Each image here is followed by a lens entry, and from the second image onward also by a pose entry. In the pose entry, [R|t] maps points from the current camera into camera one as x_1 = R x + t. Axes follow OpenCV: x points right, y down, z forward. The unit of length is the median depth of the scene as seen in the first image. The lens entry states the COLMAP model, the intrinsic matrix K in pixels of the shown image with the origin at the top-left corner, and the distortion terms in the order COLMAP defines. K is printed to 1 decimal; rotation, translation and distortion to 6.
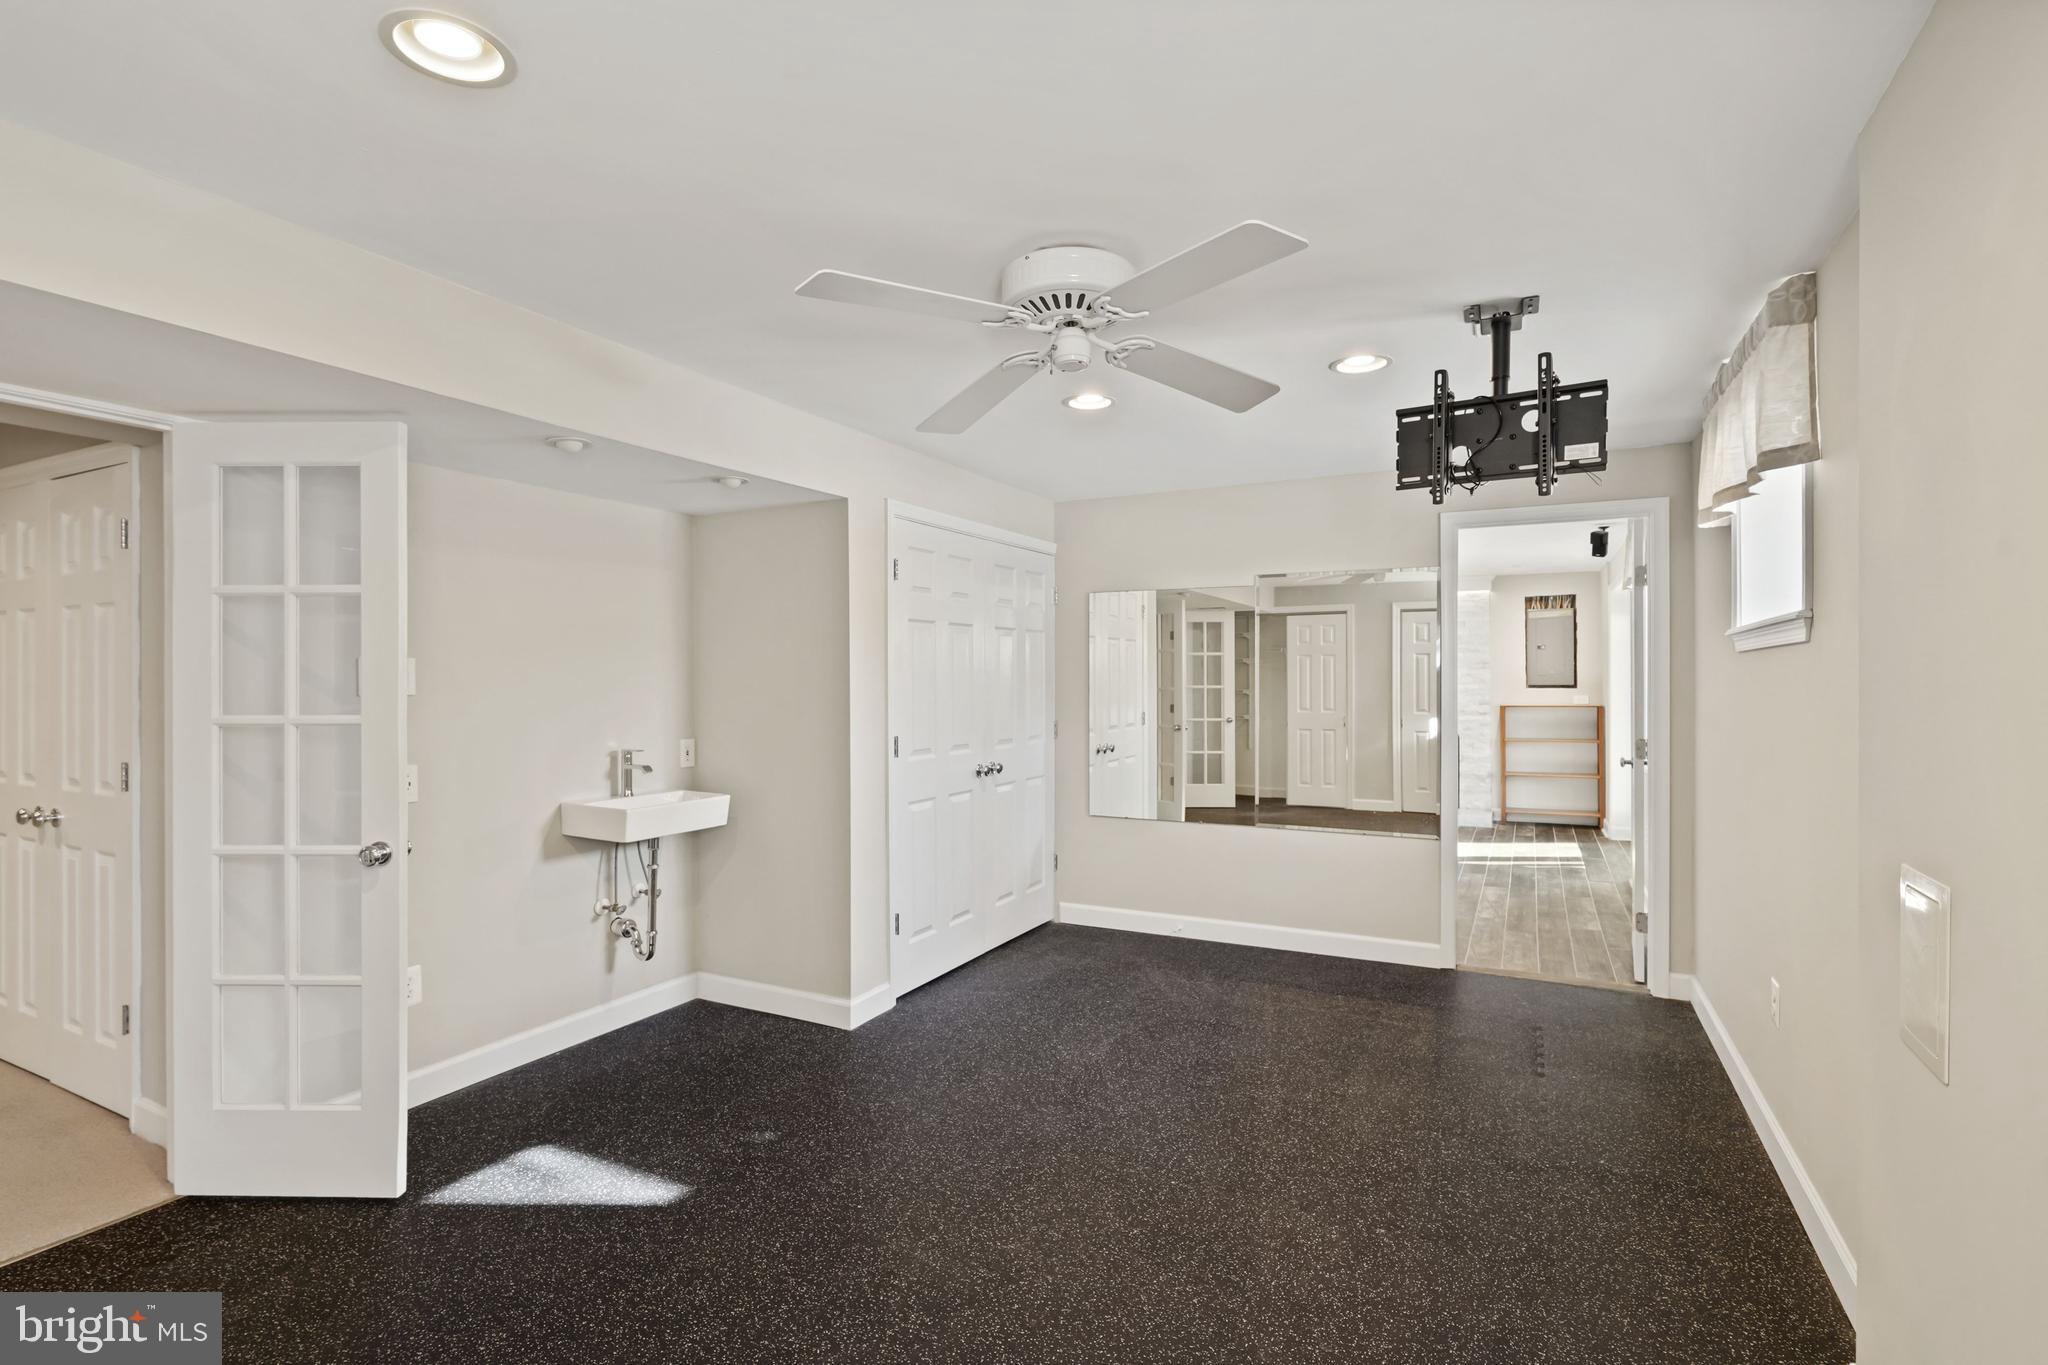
lens RADIAL K [[970.4, 0, 1039.0], [0, 970.4, 675.6], [0, 0, 1]] dist [-0.000720, 0.001158]
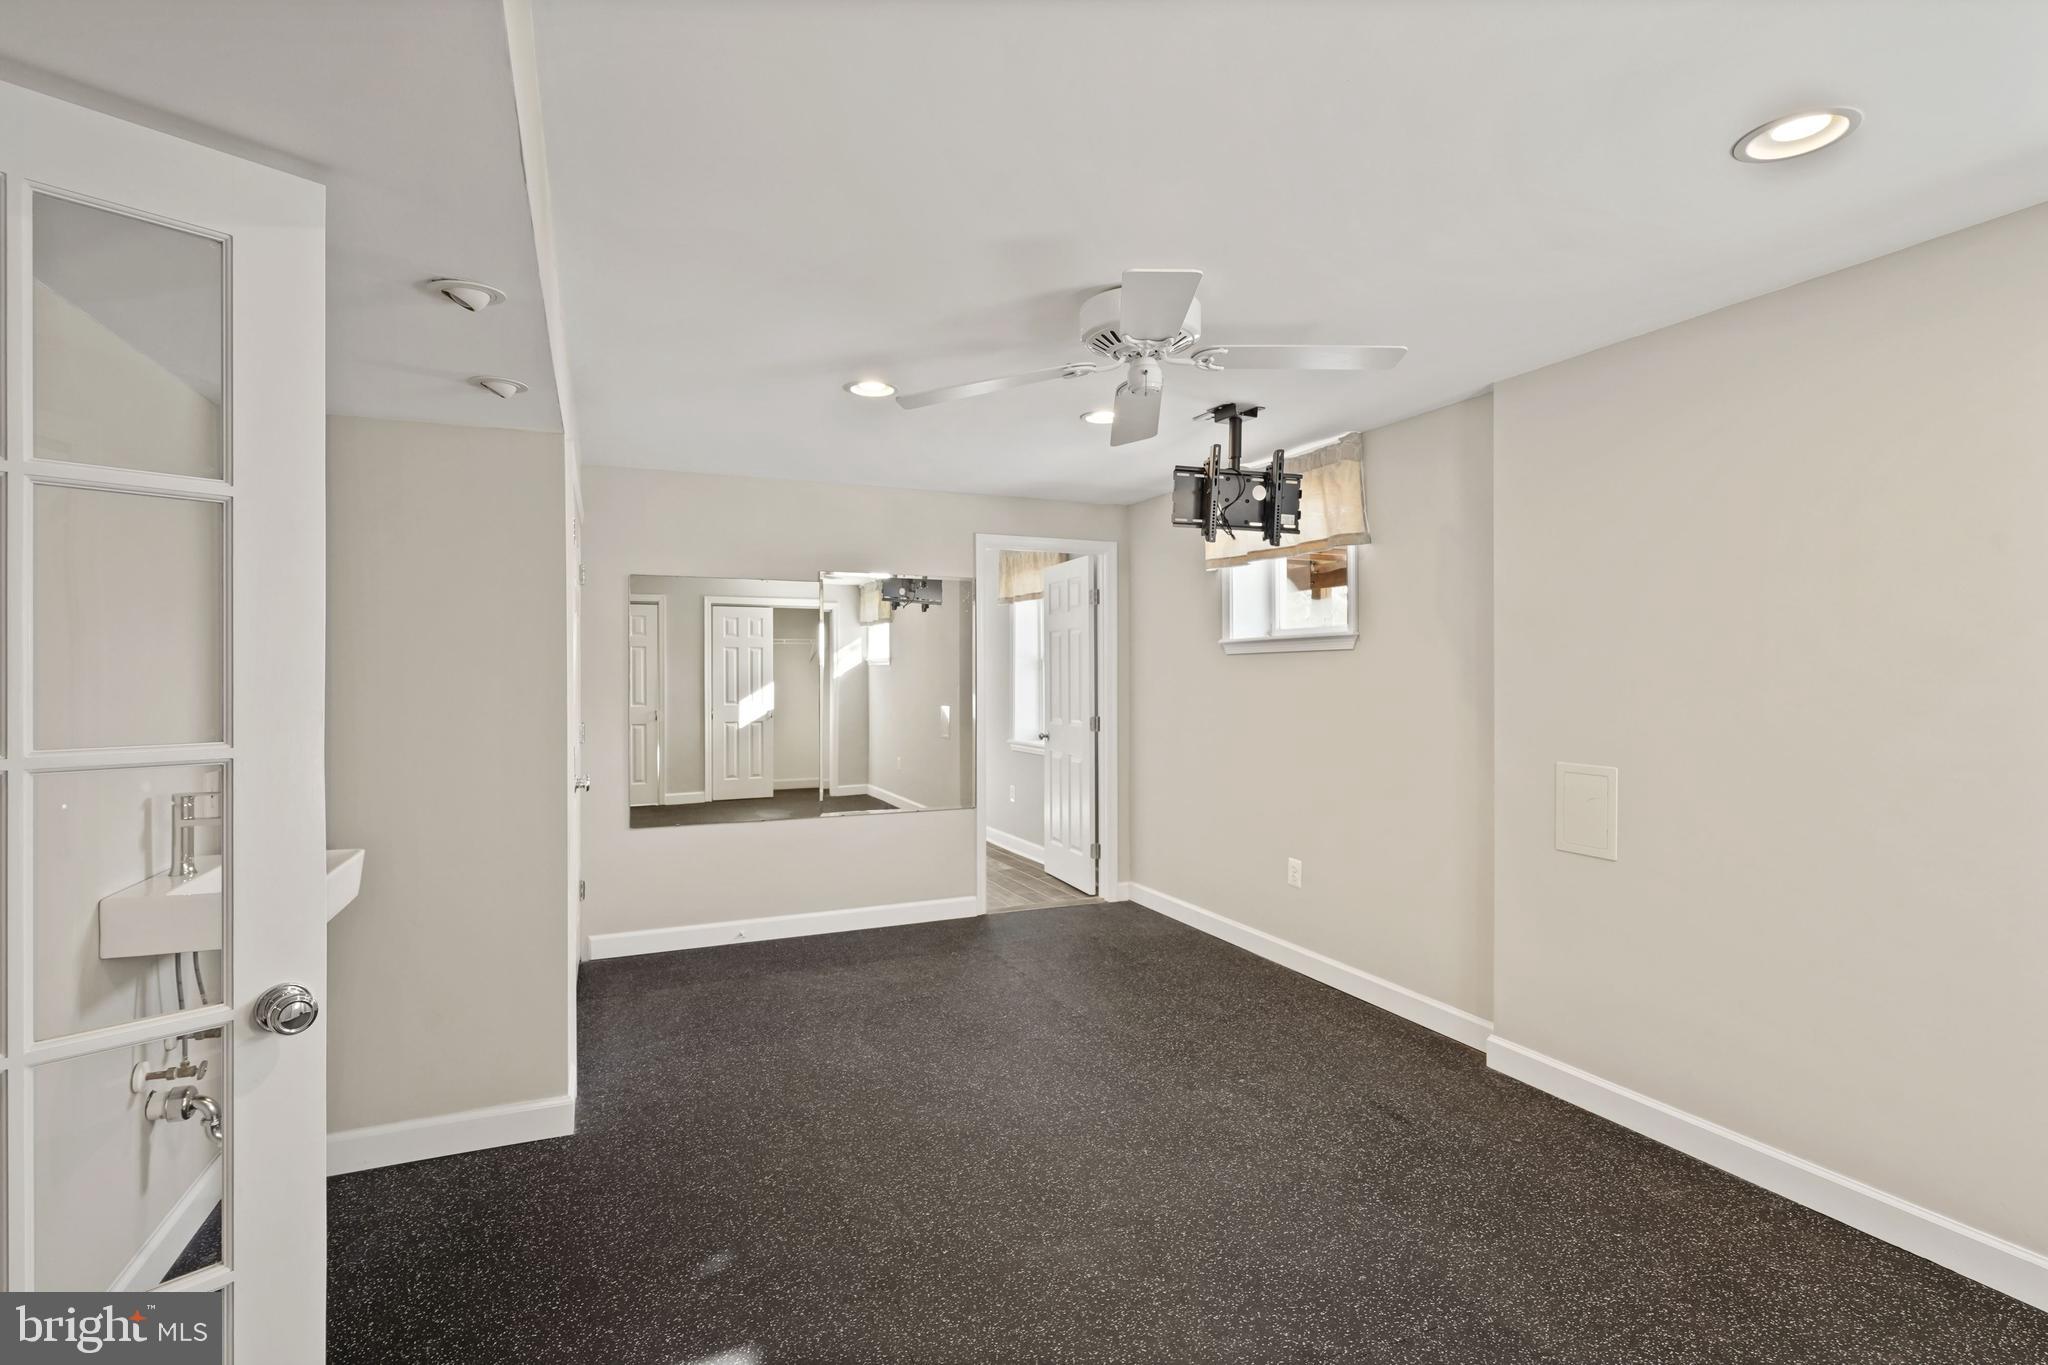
lens RADIAL K [[970.4, 0, 1031.9], [0, 970.4, 675.3], [0, 0, 1]] dist [-0.000720, 0.001158]
pose [[0.623313, -0.001757, 0.781970, -0.705576], [-0.004096, 0.999976, 0.005512, 0.001309], [-0.781962, -0.006639, 0.623291, 0.311673]]
